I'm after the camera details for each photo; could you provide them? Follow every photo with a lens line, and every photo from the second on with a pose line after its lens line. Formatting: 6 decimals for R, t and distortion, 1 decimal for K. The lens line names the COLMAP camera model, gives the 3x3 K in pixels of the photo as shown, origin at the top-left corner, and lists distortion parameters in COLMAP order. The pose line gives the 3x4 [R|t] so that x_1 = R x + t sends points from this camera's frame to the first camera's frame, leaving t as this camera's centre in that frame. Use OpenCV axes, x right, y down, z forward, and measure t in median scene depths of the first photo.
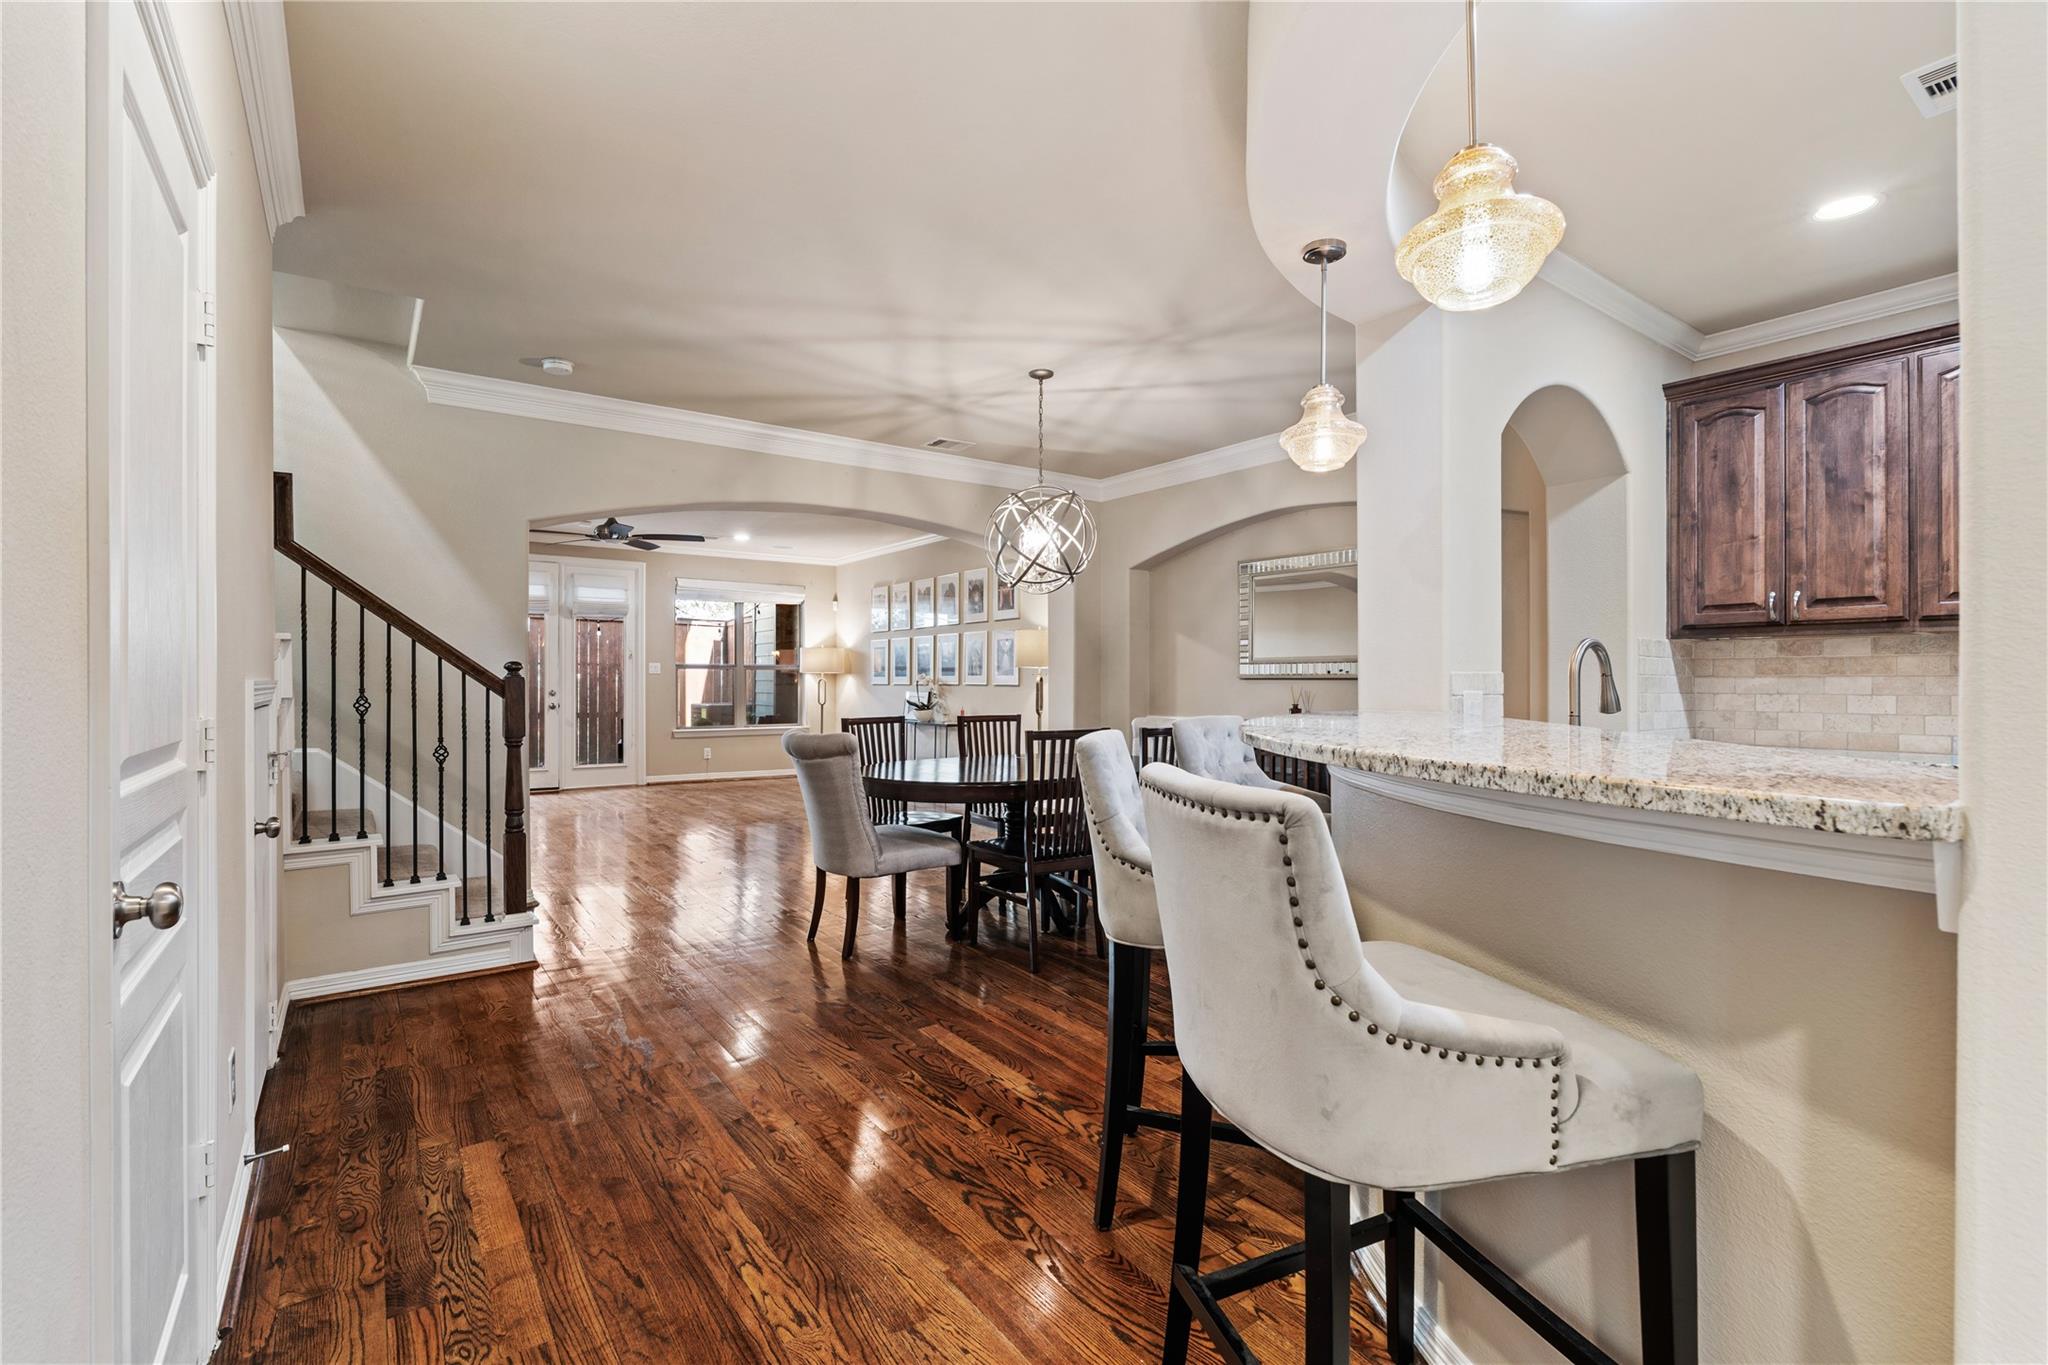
lens RADIAL K [[915.5, 0, 1019.9], [0, 915.5, 683.1], [0, 0, 1]] dist [-0.002703, -0.000475]
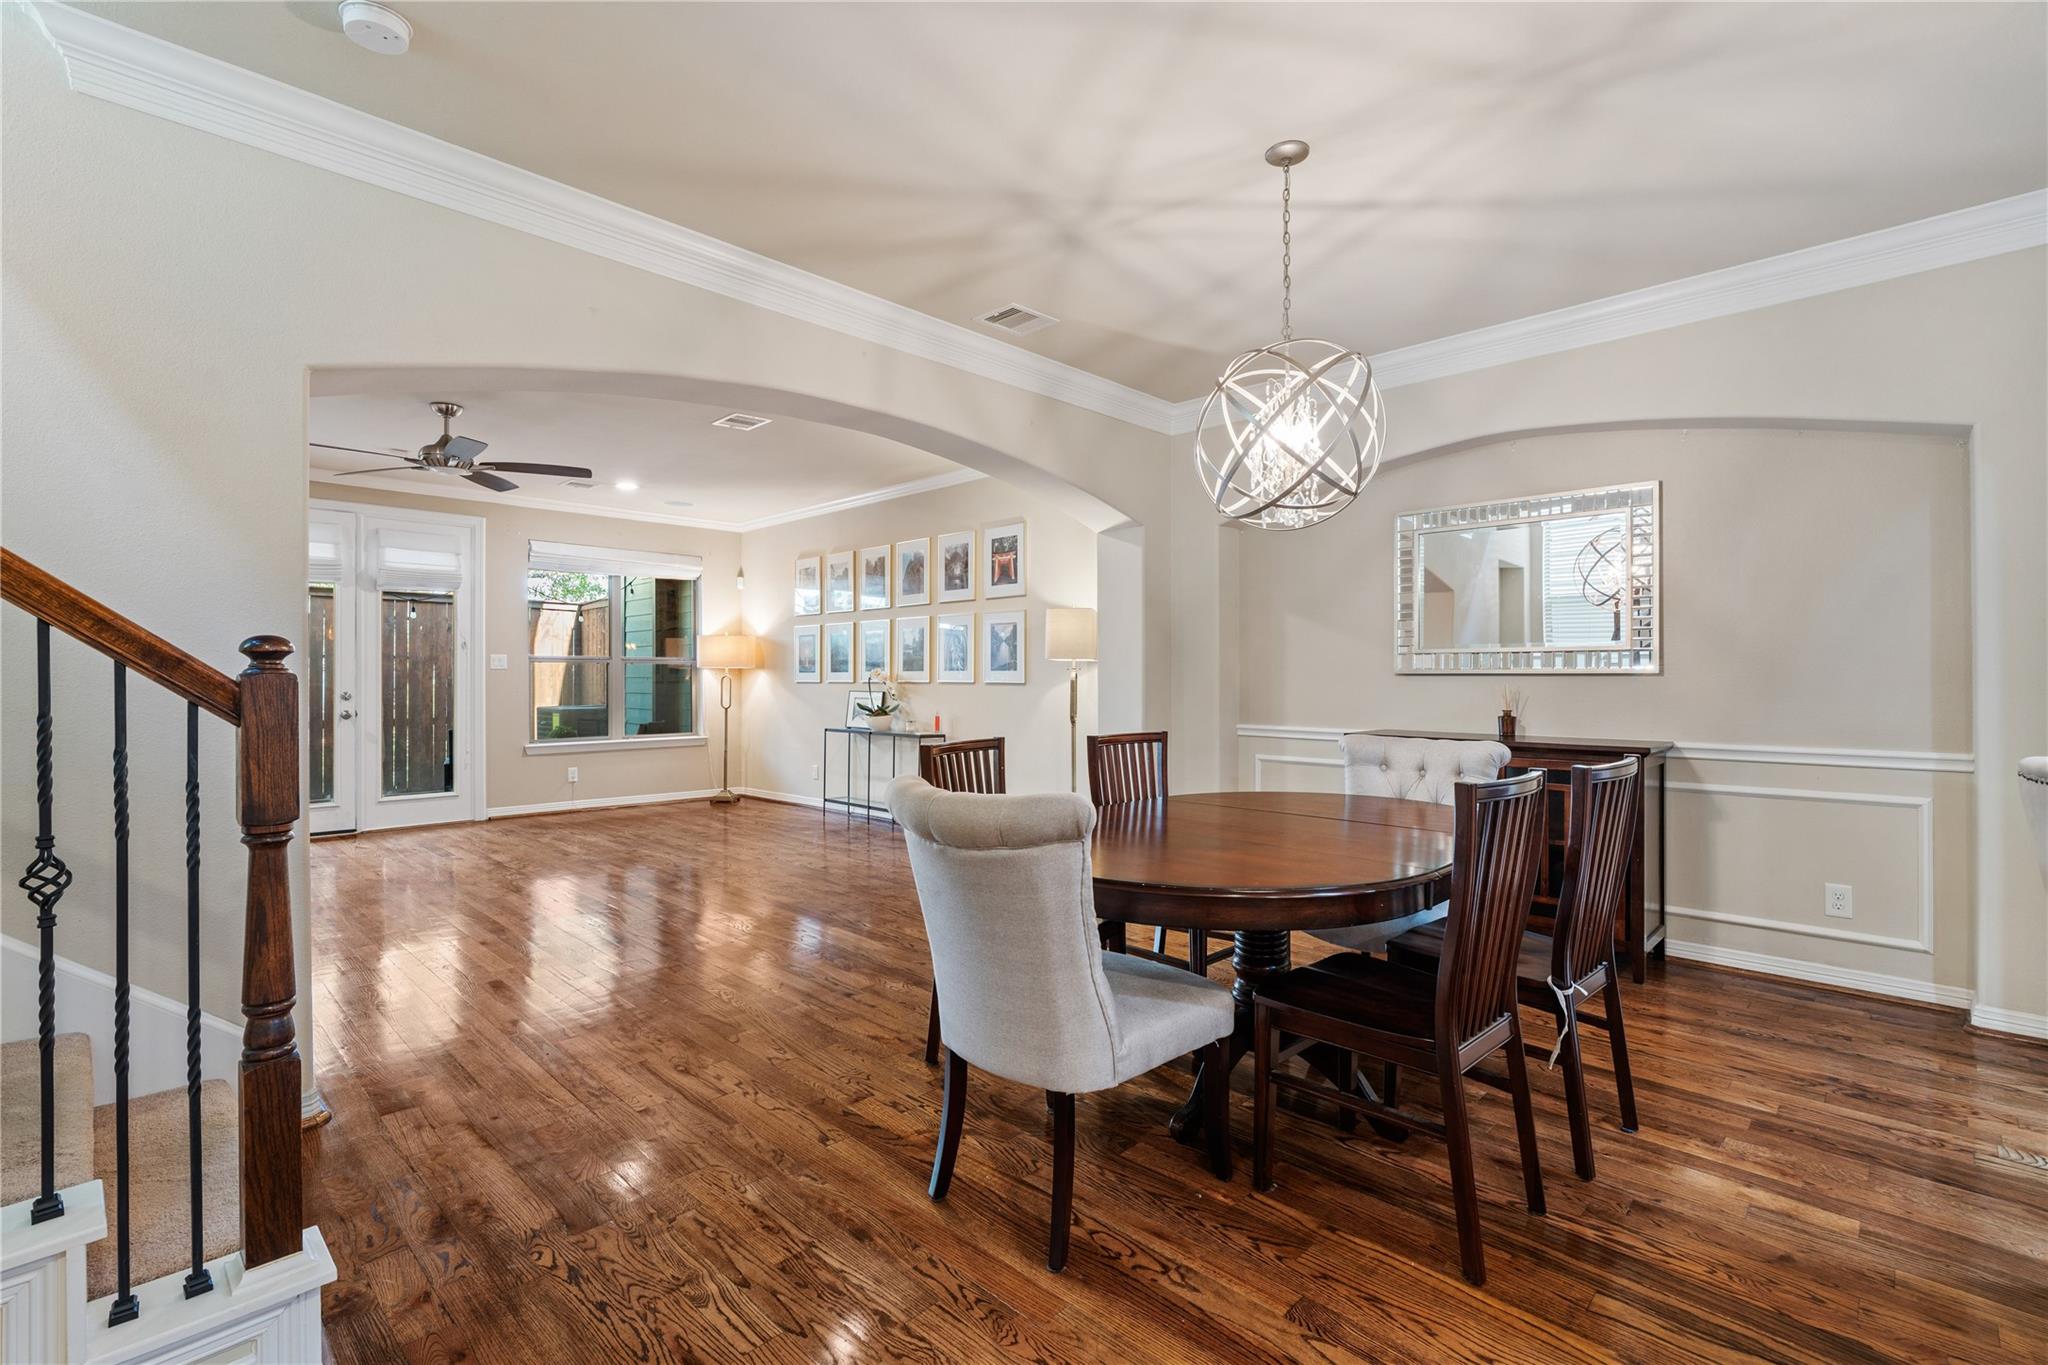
lens RADIAL K [[921.6, 0, 1020.8], [0, 921.6, 675.9], [0, 0, 1]] dist [-0.003446, 0.000146]
pose [[0.986236, -0.001585, 0.165339, -0.156978], [0.002118, 0.999993, -0.003048, -0.001987], [-0.165333, 0.003357, 0.986232, 0.292720]]
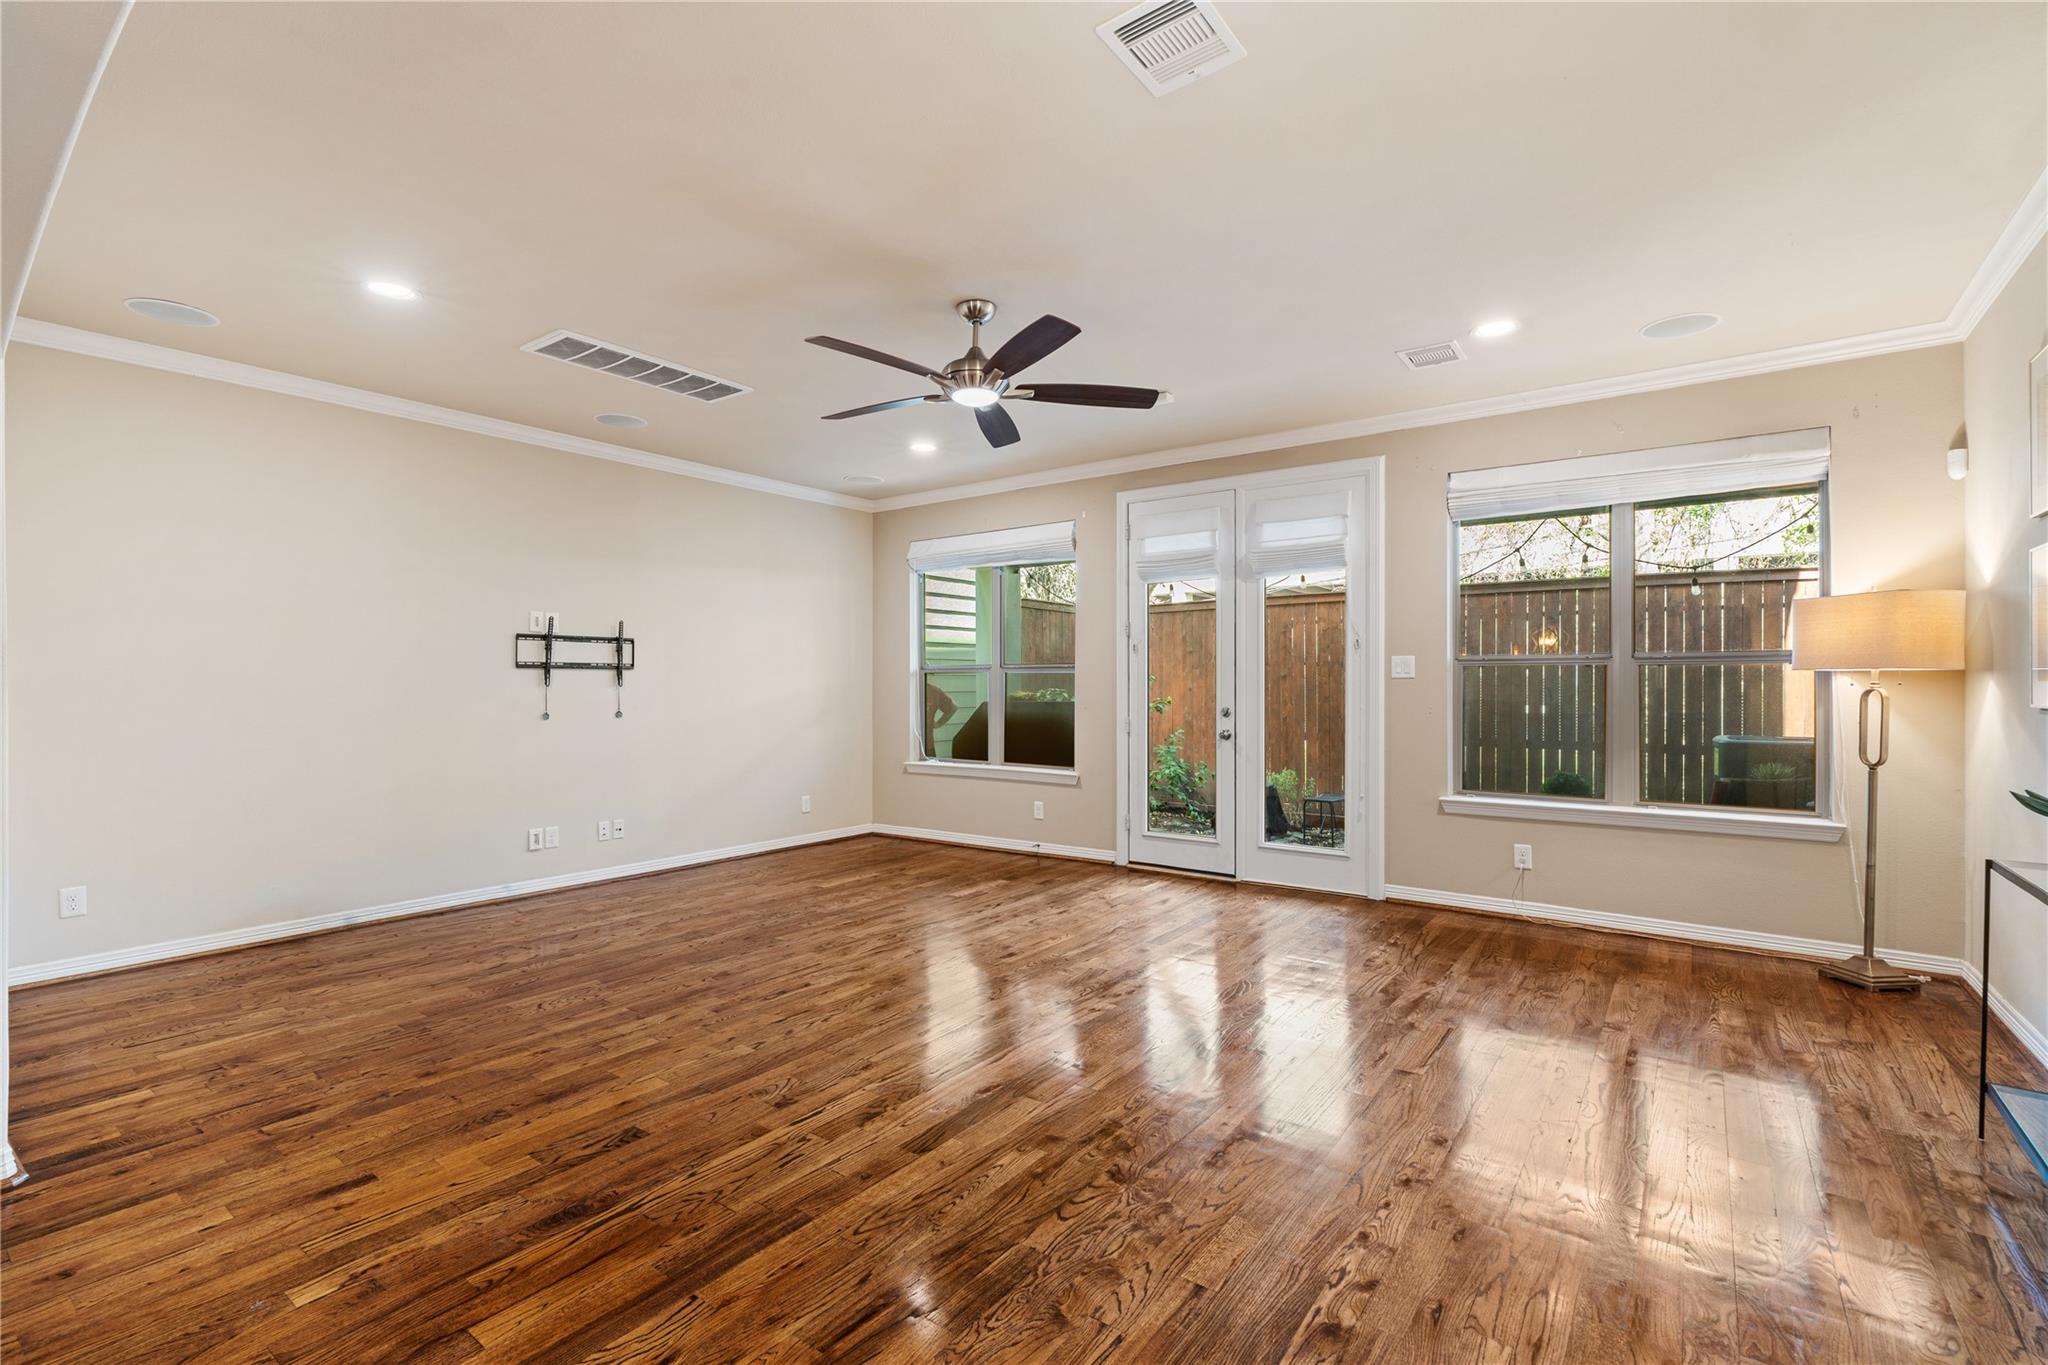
lens RADIAL K [[915.6, 0, 1024.0], [0, 915.6, 682.5], [0, 0, 1]] dist [-0.003822, -0.000225]
pose [[0.301457, -0.003886, -0.953472, 0.010894], [-0.002067, 0.999987, -0.004729, -0.006981], [0.953477, 0.003397, 0.301445, 0.967642]]
